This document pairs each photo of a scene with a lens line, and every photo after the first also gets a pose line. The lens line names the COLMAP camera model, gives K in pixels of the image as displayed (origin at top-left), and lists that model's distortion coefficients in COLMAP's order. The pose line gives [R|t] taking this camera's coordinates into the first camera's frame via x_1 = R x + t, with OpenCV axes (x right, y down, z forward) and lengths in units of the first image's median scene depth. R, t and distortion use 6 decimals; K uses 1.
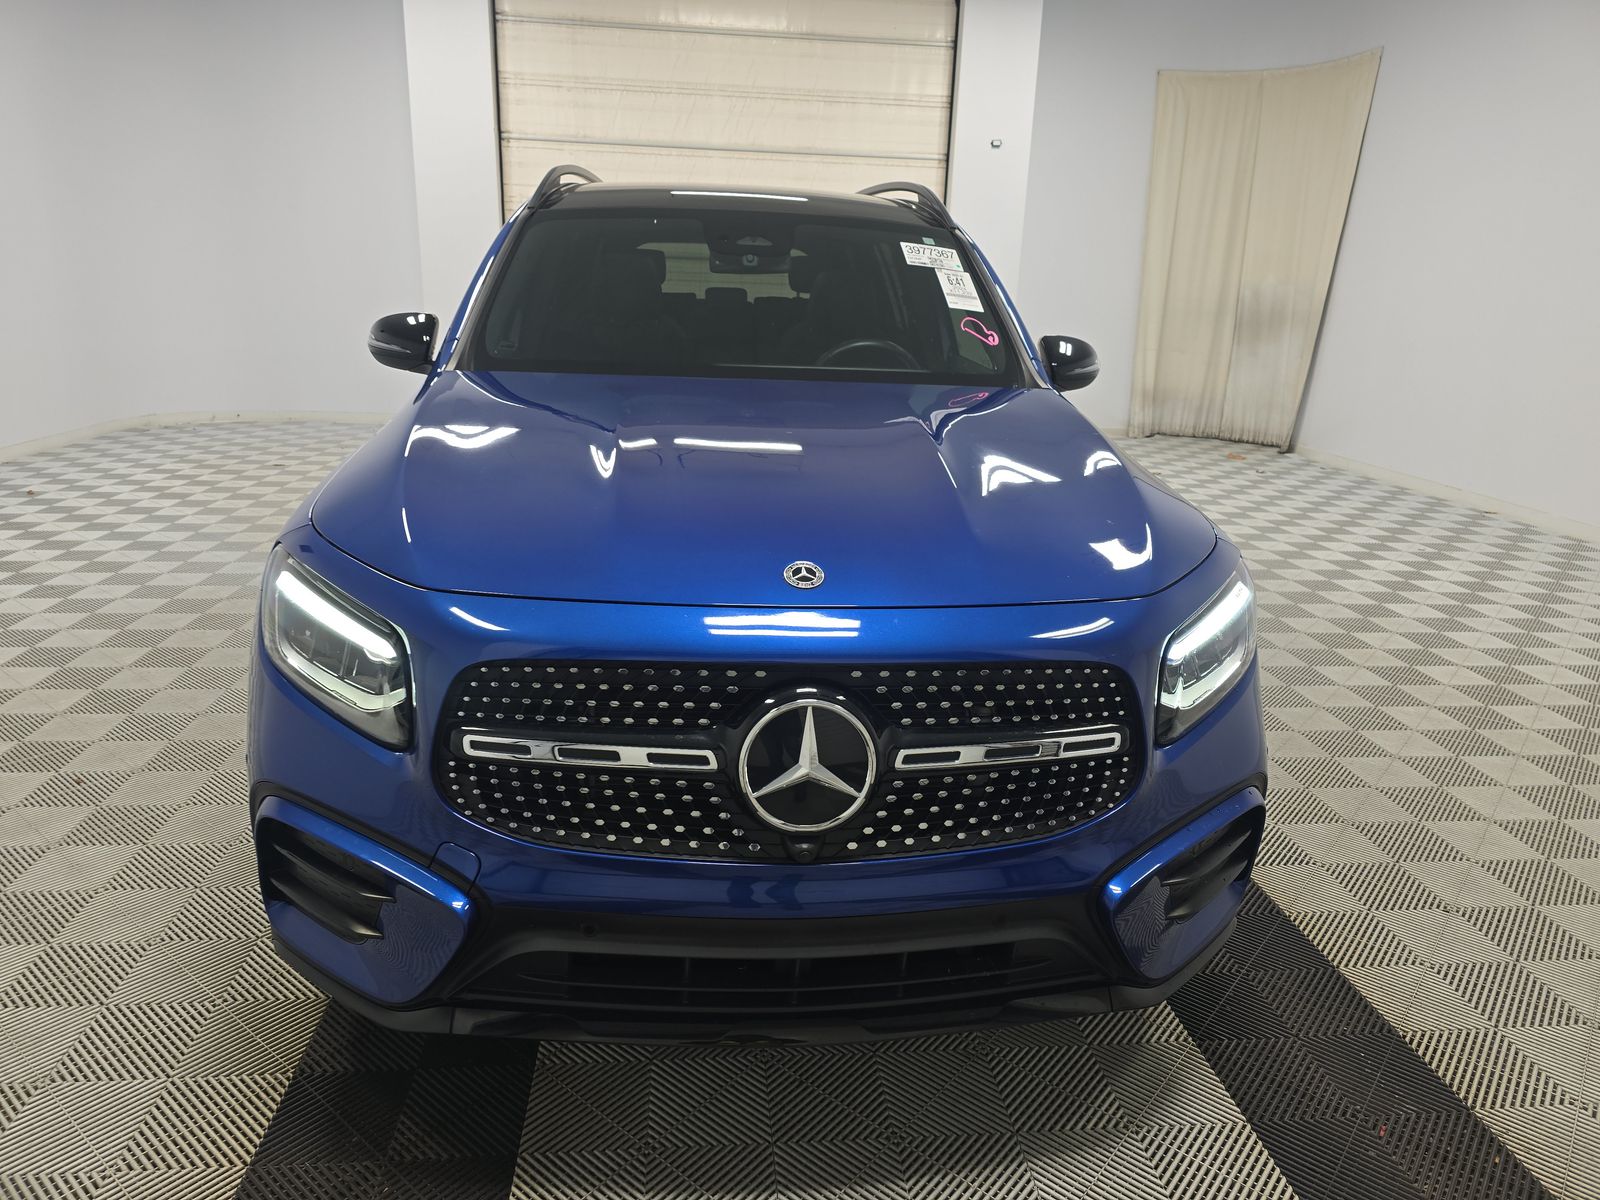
lens RADIAL K [[1069.0, 0, 800.0], [0, 1069.0, 600.0], [0, 0, 1]] dist [-0.004475, -0.001618]
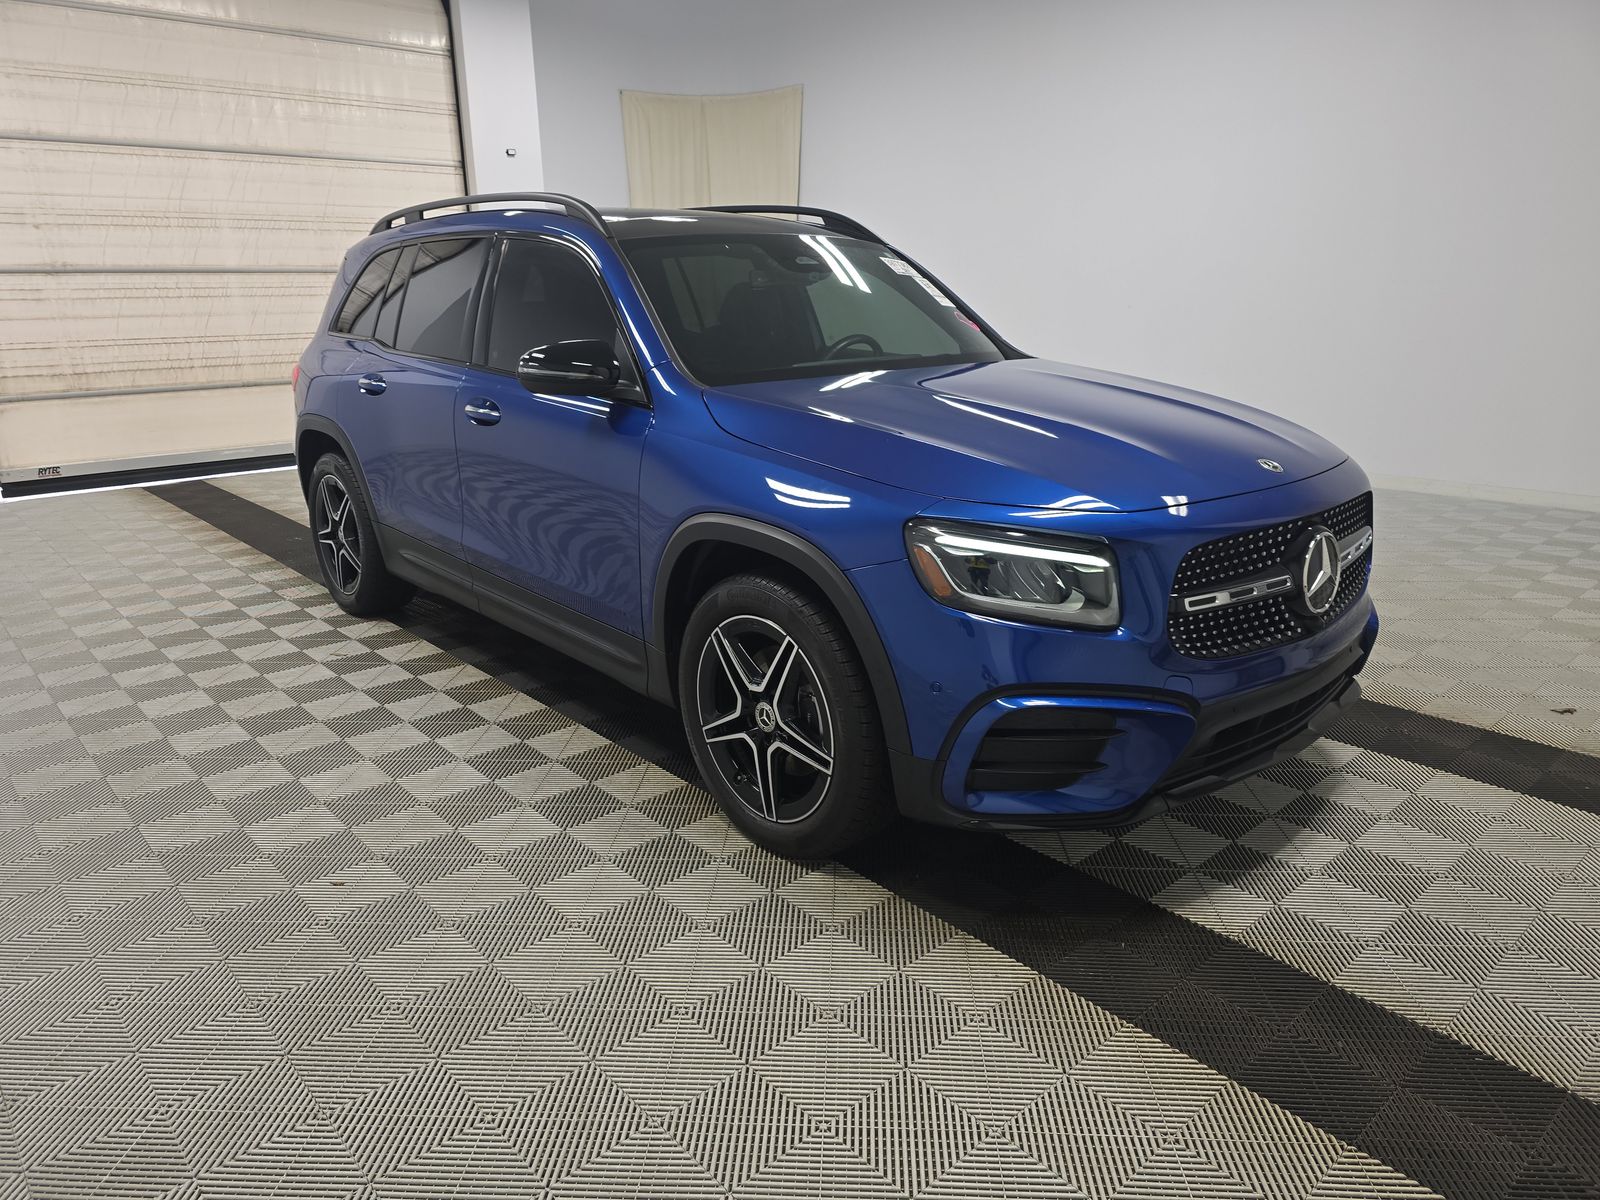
lens RADIAL K [[1137.3, 0, 800.0], [0, 1137.3, 600.0], [0, 0, 1]] dist [-0.046547, -0.000979]
pose [[0.802539, -0.183873, 0.567559, -0.340011], [0.188617, 0.980725, 0.051019, -0.013291], [-0.566000, 0.066107, 0.821751, -0.013648]]
